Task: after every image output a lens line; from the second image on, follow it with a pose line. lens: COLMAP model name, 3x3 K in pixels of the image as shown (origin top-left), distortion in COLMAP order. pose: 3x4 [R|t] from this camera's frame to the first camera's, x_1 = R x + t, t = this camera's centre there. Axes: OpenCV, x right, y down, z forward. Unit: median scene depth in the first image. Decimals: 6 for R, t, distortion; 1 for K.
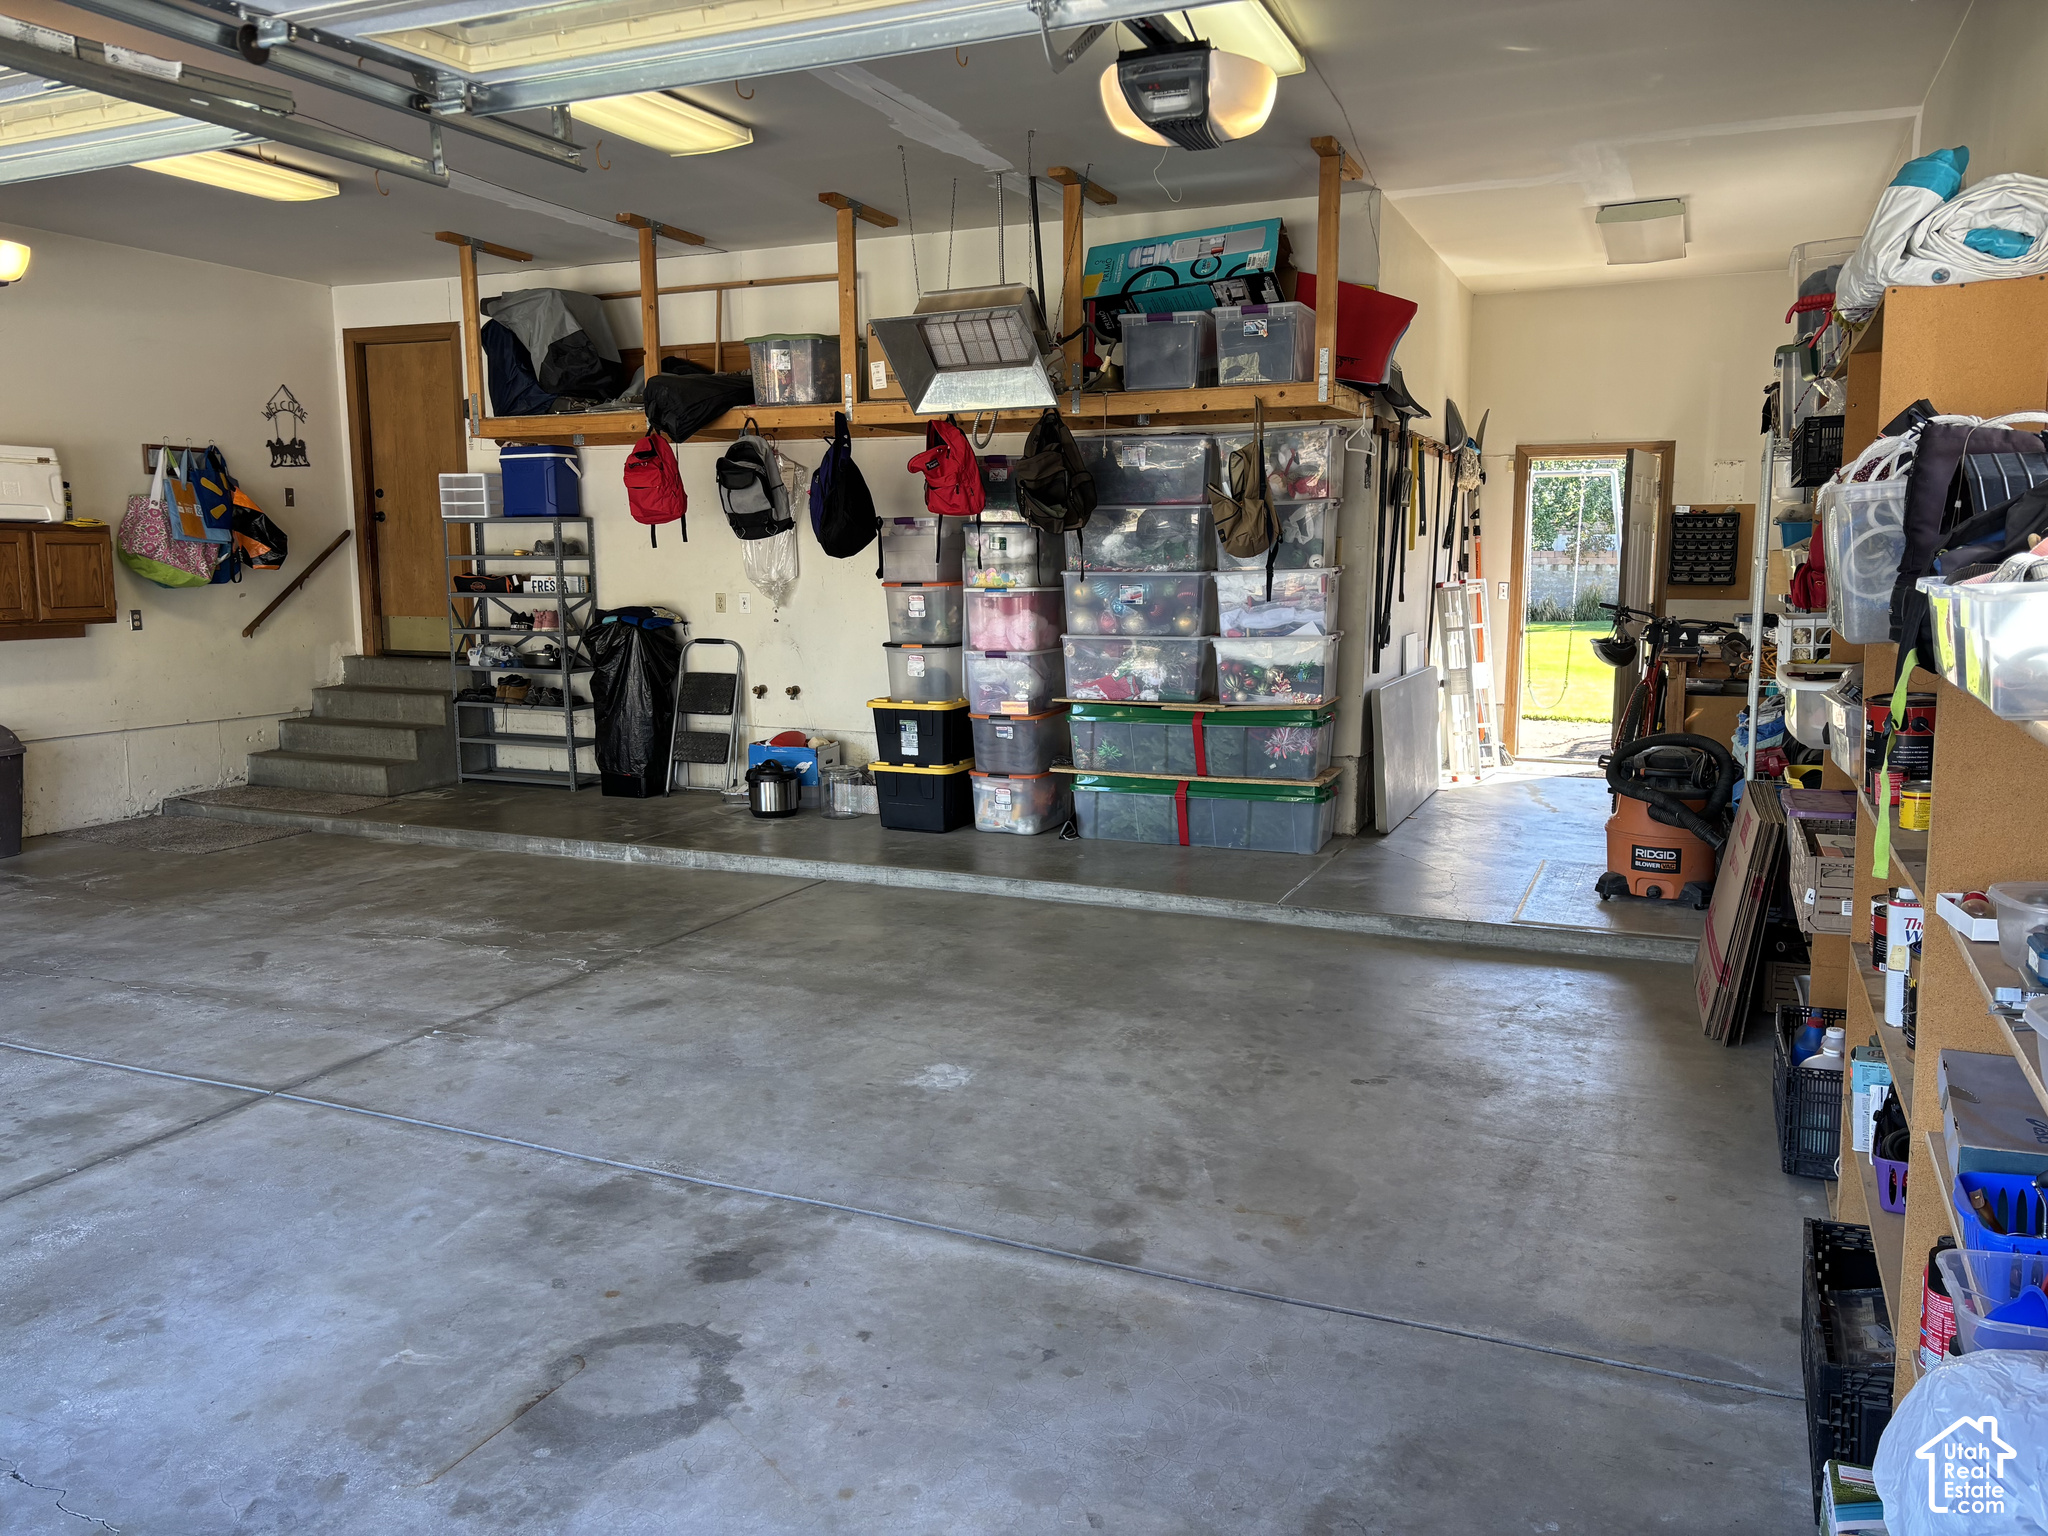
lens RADIAL K [[1562.1, 0, 1020.1], [0, 1562.1, 782.1], [0, 0, 1]] dist [0.057313, -0.015862]
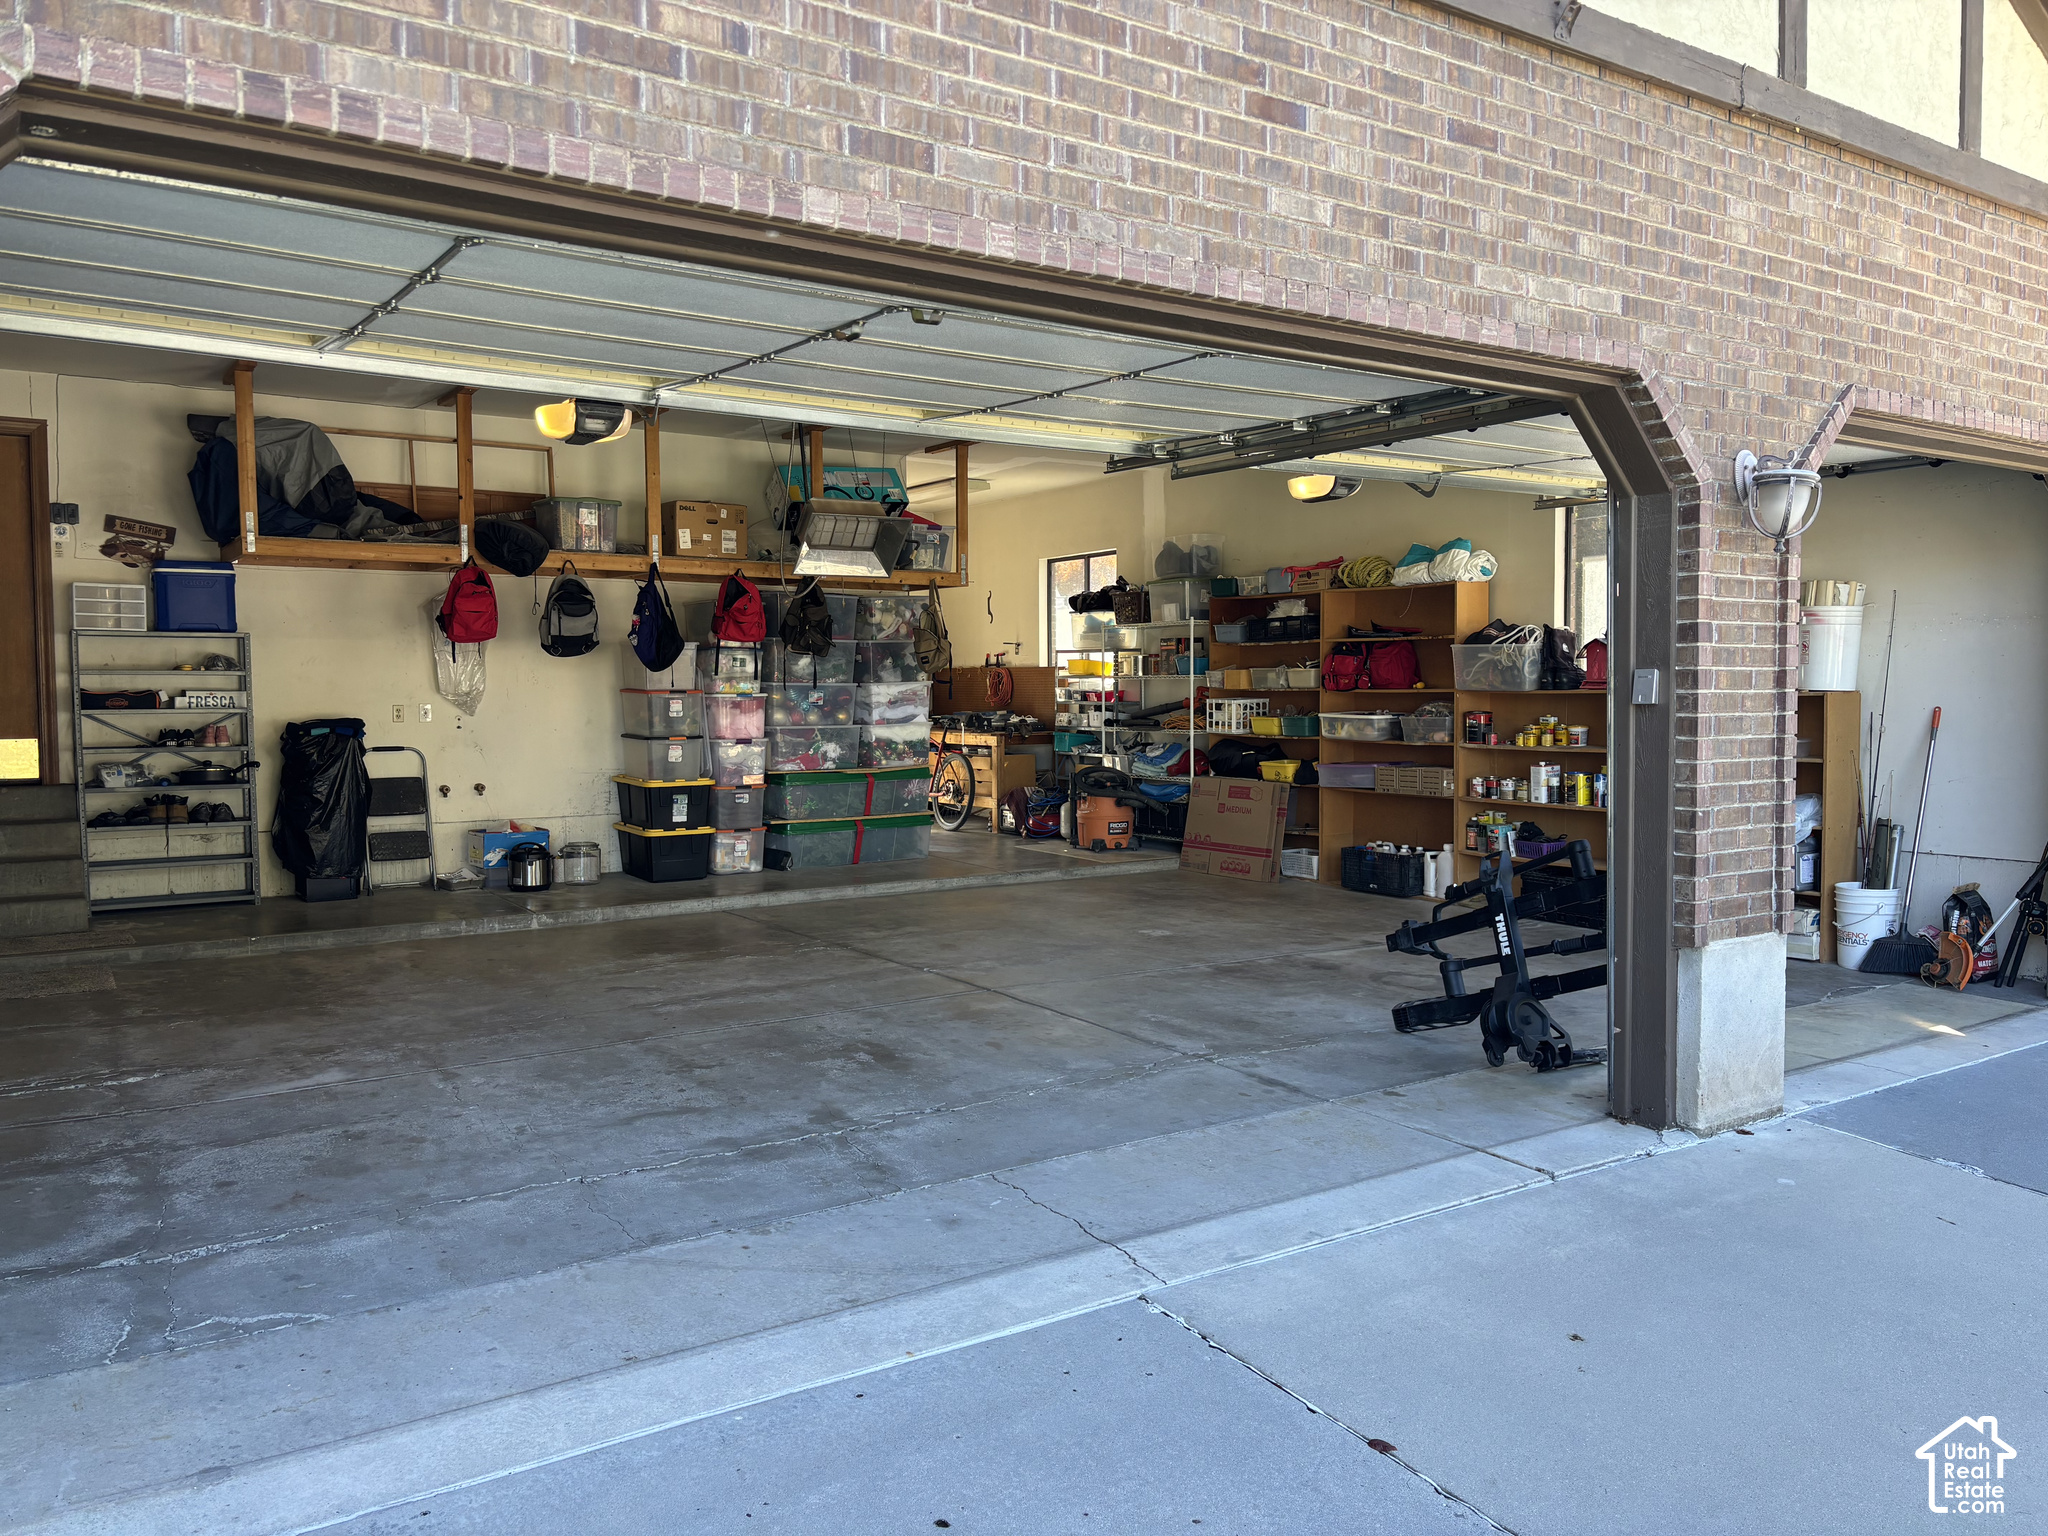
lens RADIAL K [[1562.1, 0, 1017.0], [0, 1562.1, 757.1], [0, 0, 1]] dist [0.057313, -0.015862]
pose [[0.522206, -0.034827, 0.852108, -1.061939], [0.128324, 0.990999, -0.038139, 0.015799], [-0.843110, 0.129262, 0.521975, 0.071549]]
